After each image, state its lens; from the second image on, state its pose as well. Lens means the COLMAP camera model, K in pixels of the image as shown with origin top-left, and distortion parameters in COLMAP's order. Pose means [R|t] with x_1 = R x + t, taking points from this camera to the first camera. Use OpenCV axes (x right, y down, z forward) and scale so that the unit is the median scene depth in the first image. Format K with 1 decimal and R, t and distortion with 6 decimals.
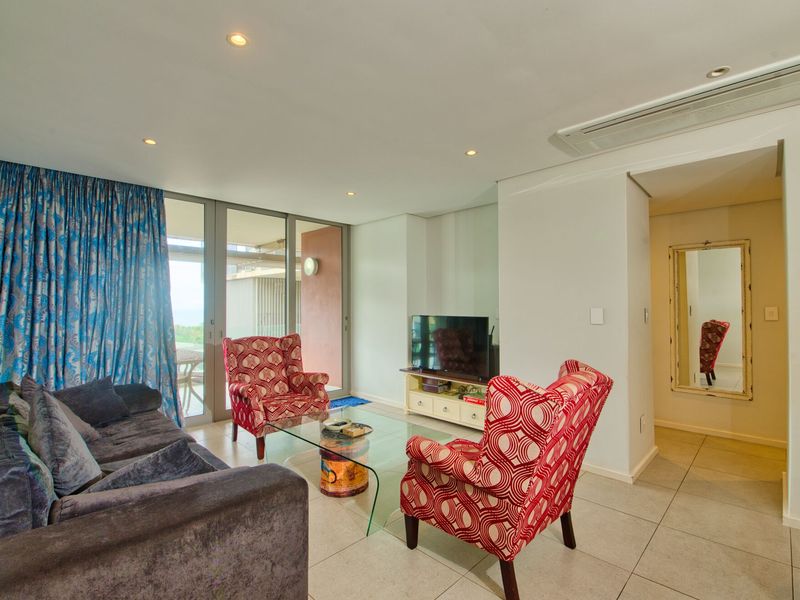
lens RADIAL K [[393.2, 0, 400.0], [0, 393.2, 300.0], [0, 0, 1]] dist [-0.002256, -0.000660]
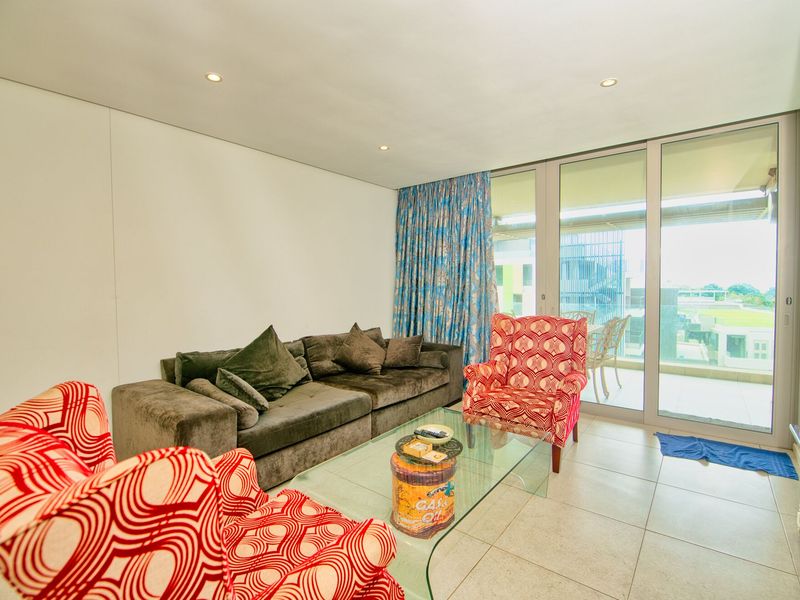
lens RADIAL K [[368.9, 0, 400.0], [0, 368.9, 300.0], [0, 0, 1]] dist [-0.000050, -0.000007]
pose [[0.137646, 0.049520, -0.989243, 0.424368], [0.023463, 0.998306, 0.053238, 0.011006], [0.990204, -0.030539, 0.136251, 0.688030]]
